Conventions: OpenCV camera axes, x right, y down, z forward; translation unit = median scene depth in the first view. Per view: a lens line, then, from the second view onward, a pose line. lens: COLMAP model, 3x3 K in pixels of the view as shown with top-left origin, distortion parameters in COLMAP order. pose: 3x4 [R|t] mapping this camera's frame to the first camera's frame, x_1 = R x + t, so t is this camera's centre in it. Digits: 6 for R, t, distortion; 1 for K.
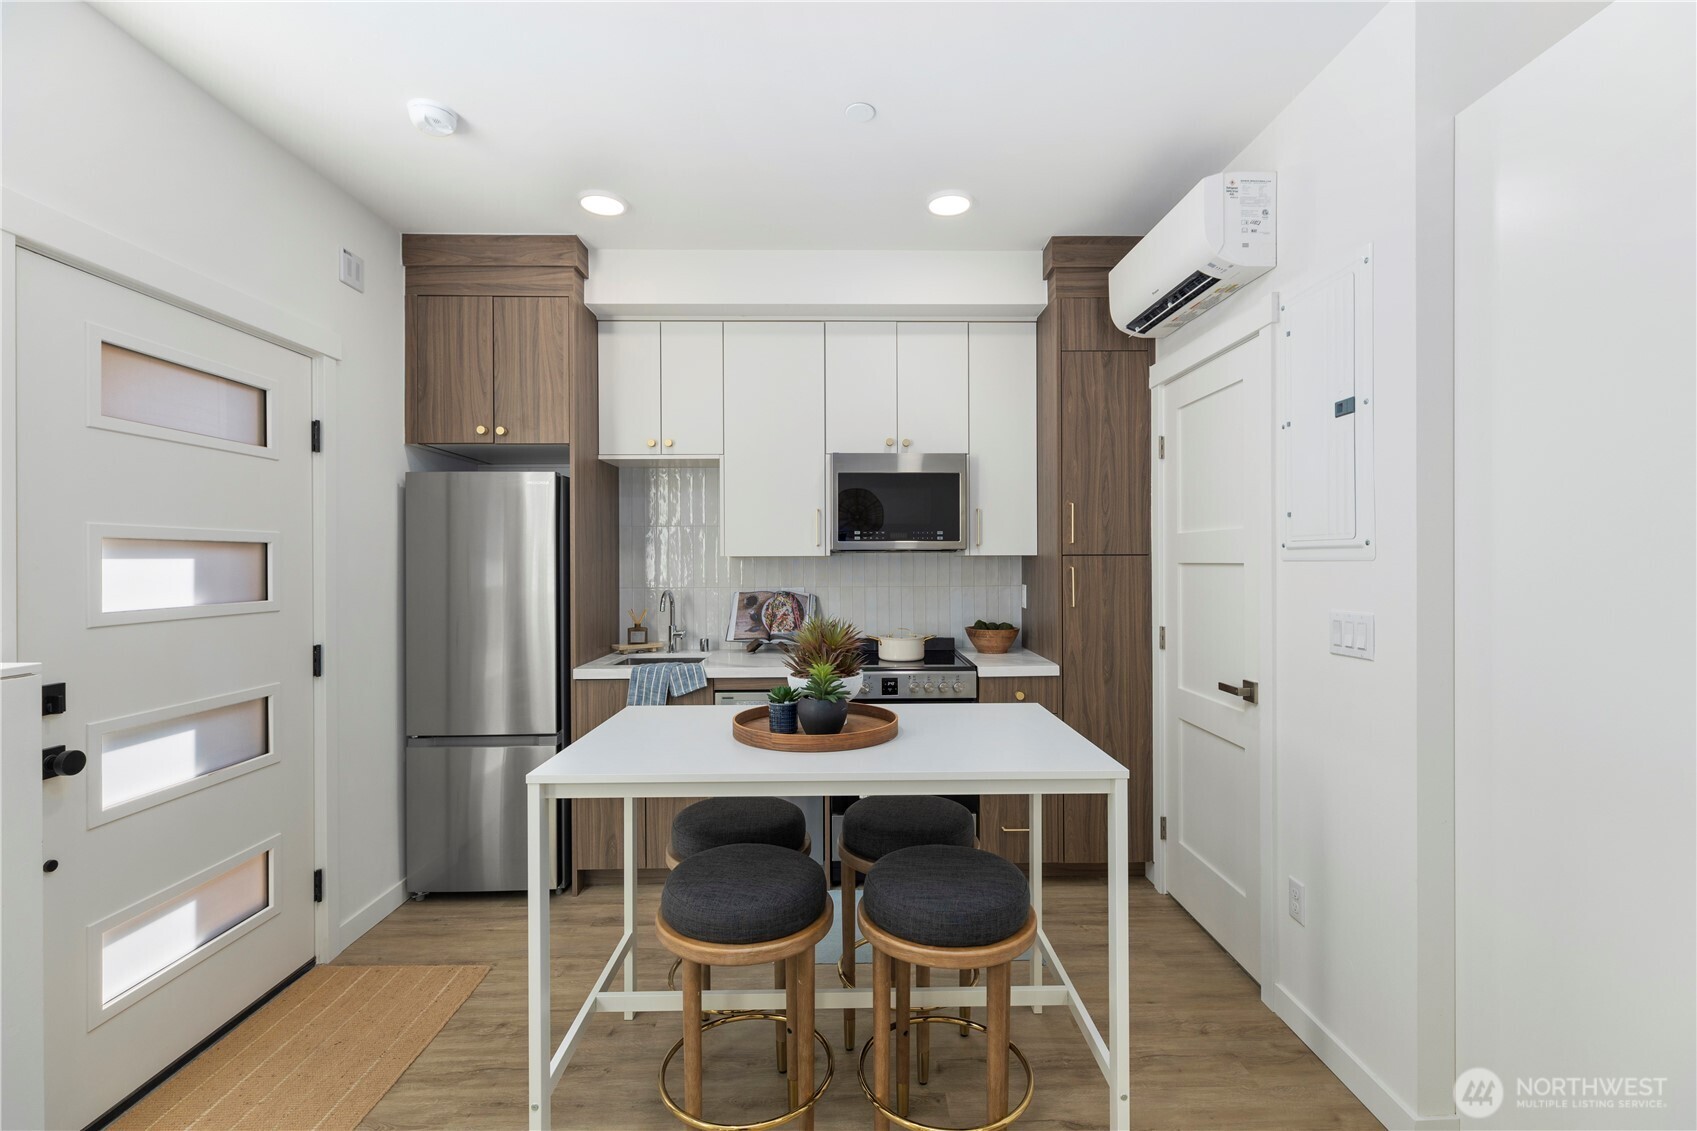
lens RADIAL K [[752.4, 0, 864.4], [0, 752.4, 562.2], [0, 0, 1]] dist [-0.001434, 0.000205]
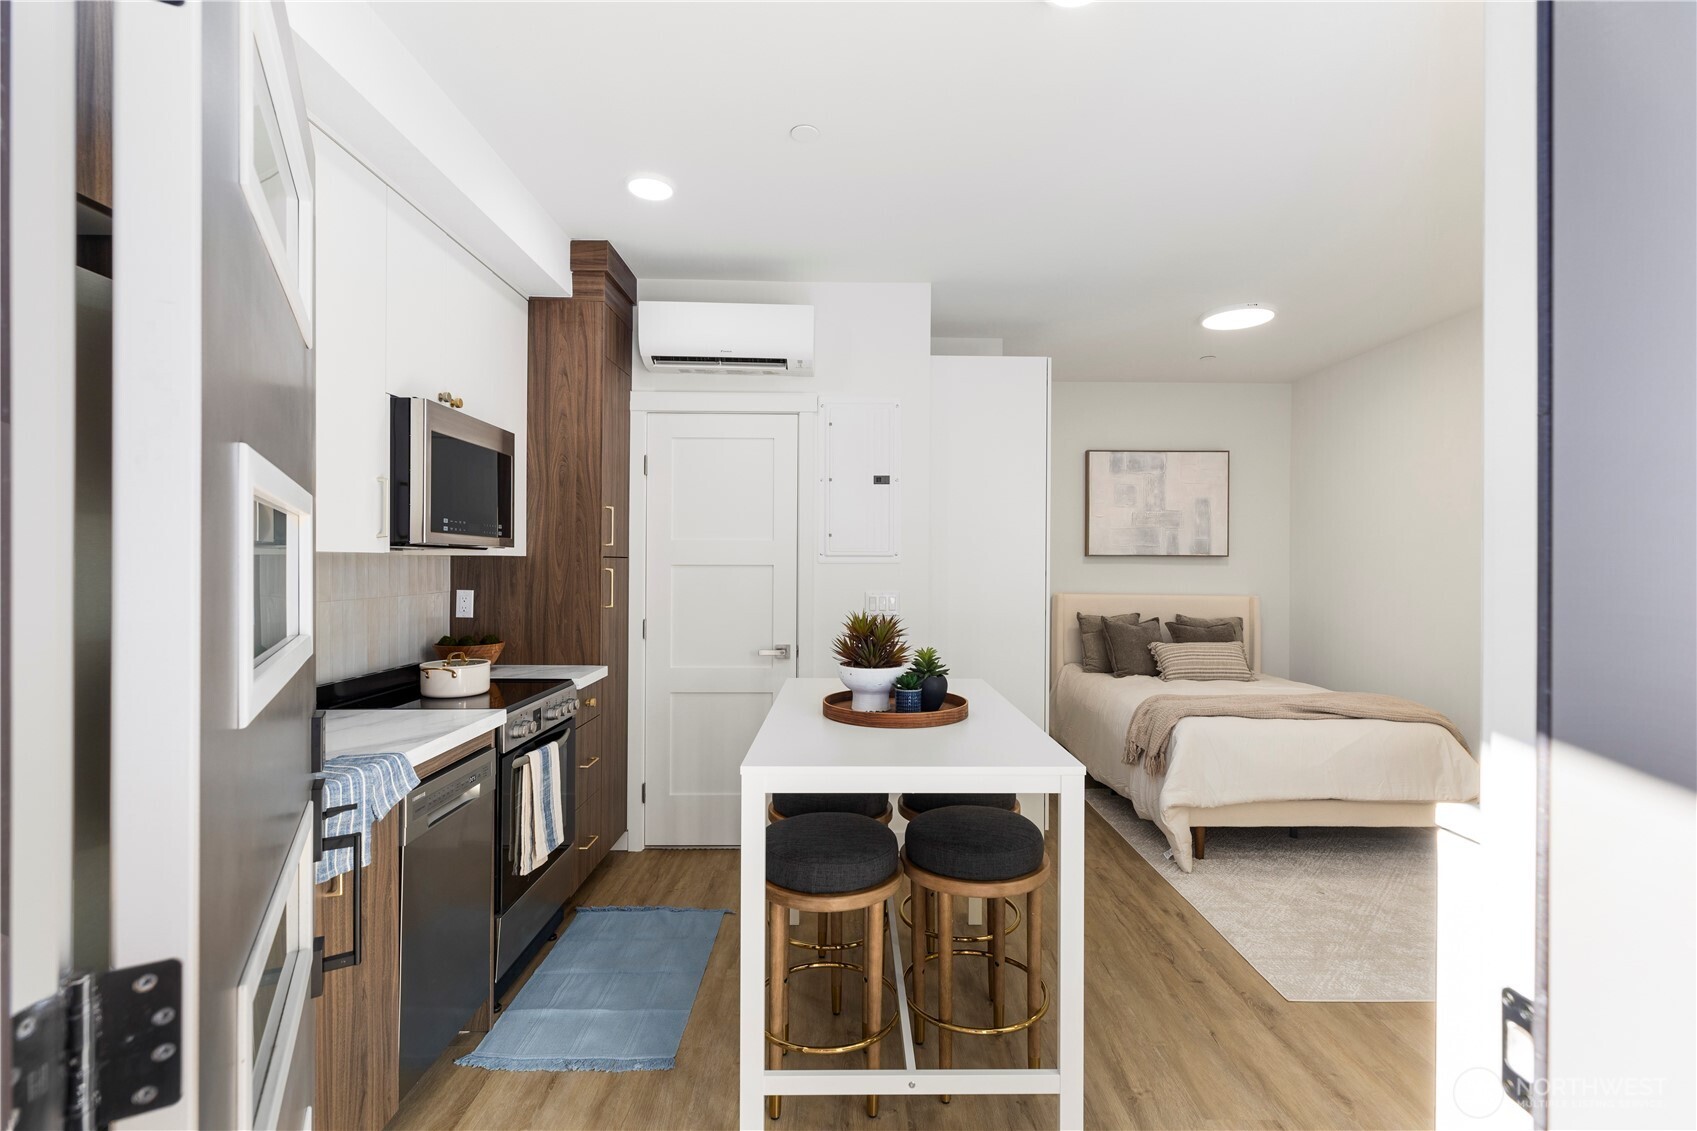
lens RADIAL K [[752.4, 0, 860.7], [0, 752.4, 563.8], [0, 0, 1]] dist [-0.001434, 0.000205]
pose [[0.010136, 0.003688, 0.999942, -0.746823], [0.000098, 0.999993, -0.003689, 0.003360], [-0.999949, 0.000135, 0.010136, 0.645267]]
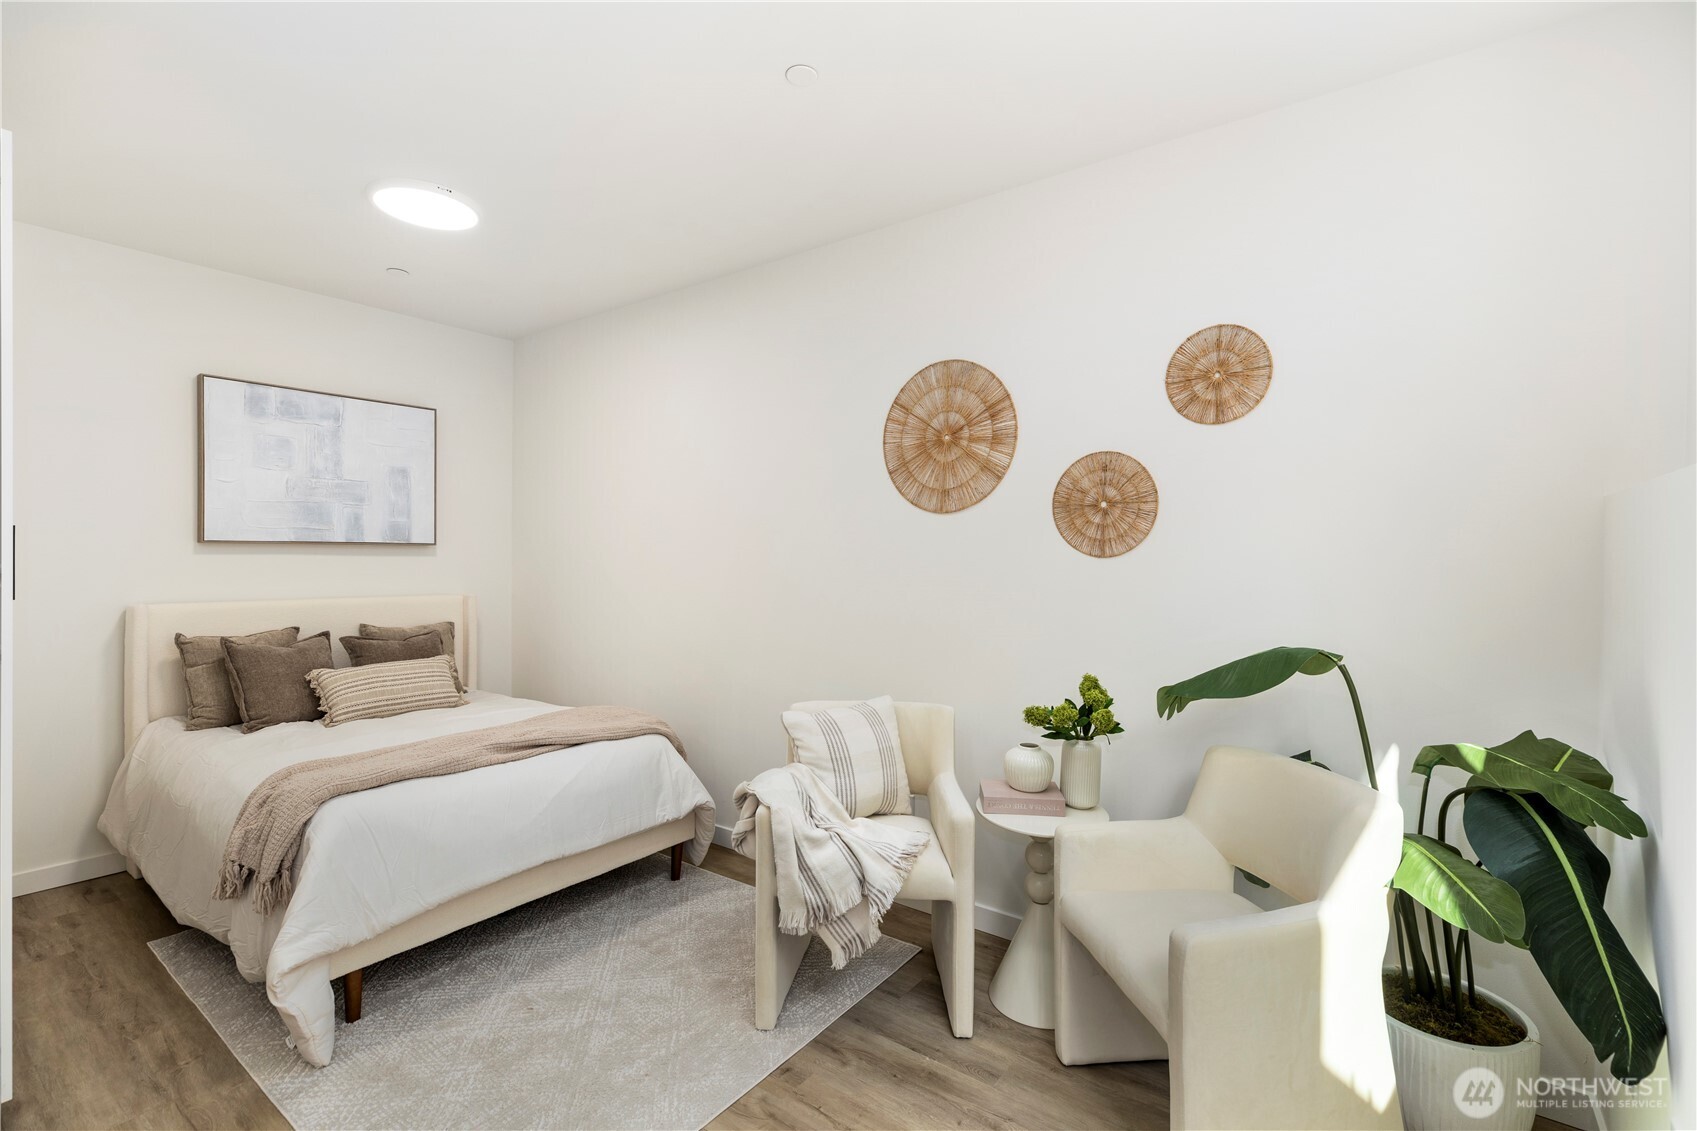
lens RADIAL K [[752.4, 0, 850.2], [0, 752.4, 563.1], [0, 0, 1]] dist [-0.001434, 0.000205]
pose [[-0.784402, -0.006170, 0.620222, -0.546319], [0.001443, 0.999930, 0.011773, 0.000137], [-0.620251, 0.010130, -0.784338, 0.500019]]
